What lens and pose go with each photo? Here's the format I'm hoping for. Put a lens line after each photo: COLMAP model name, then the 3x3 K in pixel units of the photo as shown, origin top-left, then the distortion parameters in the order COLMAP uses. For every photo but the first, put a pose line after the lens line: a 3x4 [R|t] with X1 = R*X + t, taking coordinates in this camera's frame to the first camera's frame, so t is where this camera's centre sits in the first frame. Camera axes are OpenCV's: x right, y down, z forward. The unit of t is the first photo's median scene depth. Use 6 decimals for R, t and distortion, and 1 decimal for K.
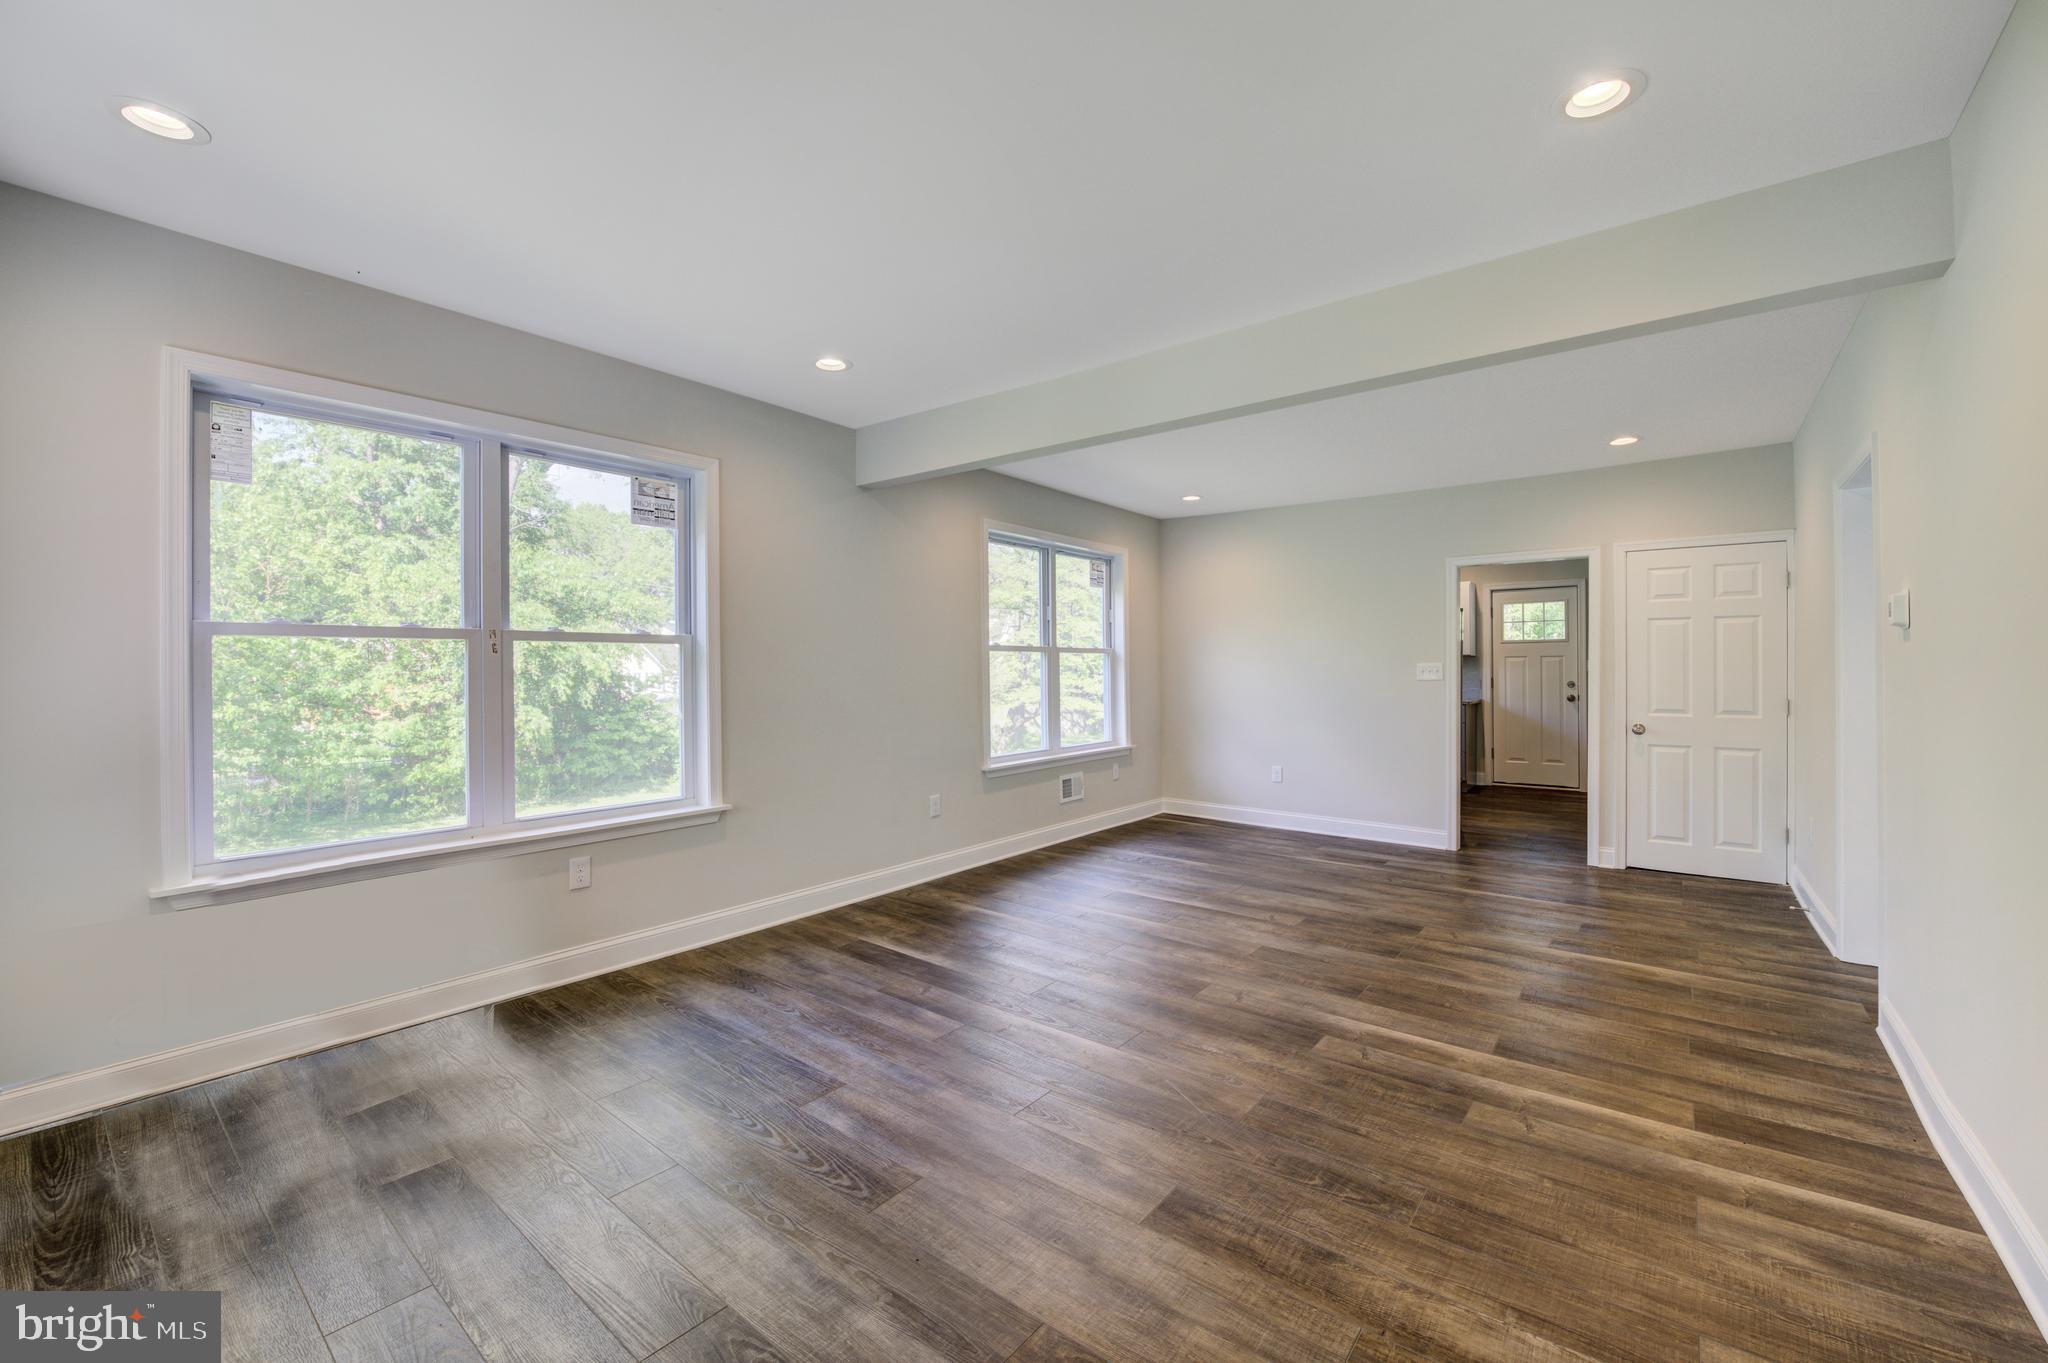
lens RADIAL K [[814.8, 0, 1034.9], [0, 814.8, 664.8], [0, 0, 1]] dist [-0.007712, -0.003893]
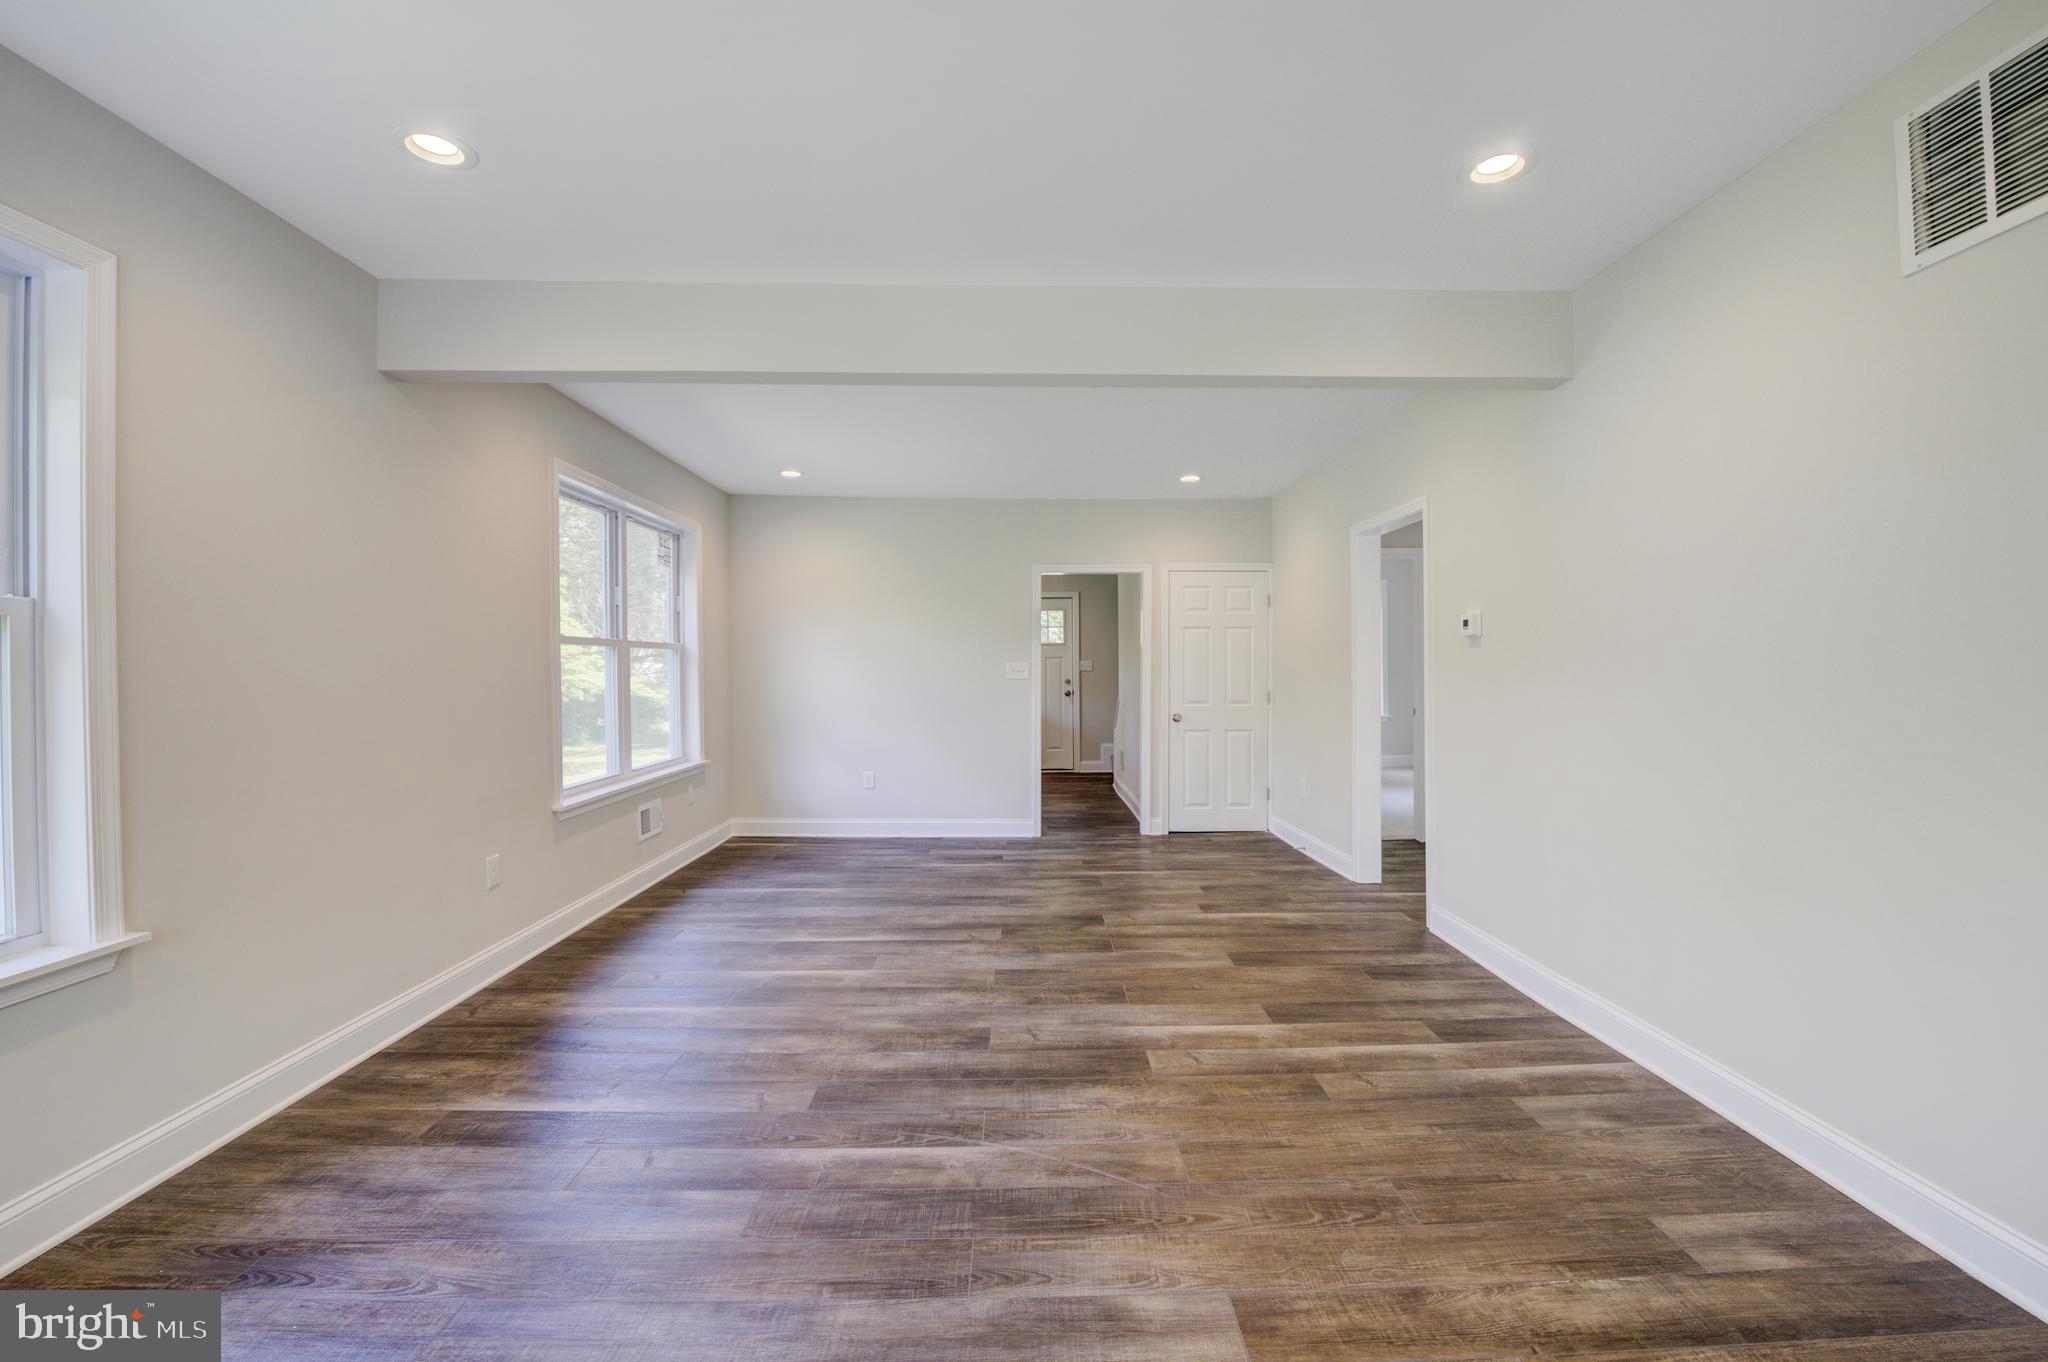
lens RADIAL K [[814.8, 0, 1034.9], [0, 814.8, 664.3], [0, 0, 1]] dist [-0.007712, -0.003893]
pose [[0.774434, 0.002741, 0.632649, -0.256615], [-0.002280, 0.999996, -0.001542, 0.002197], [-0.632650, -0.000248, 0.774437, 0.250278]]
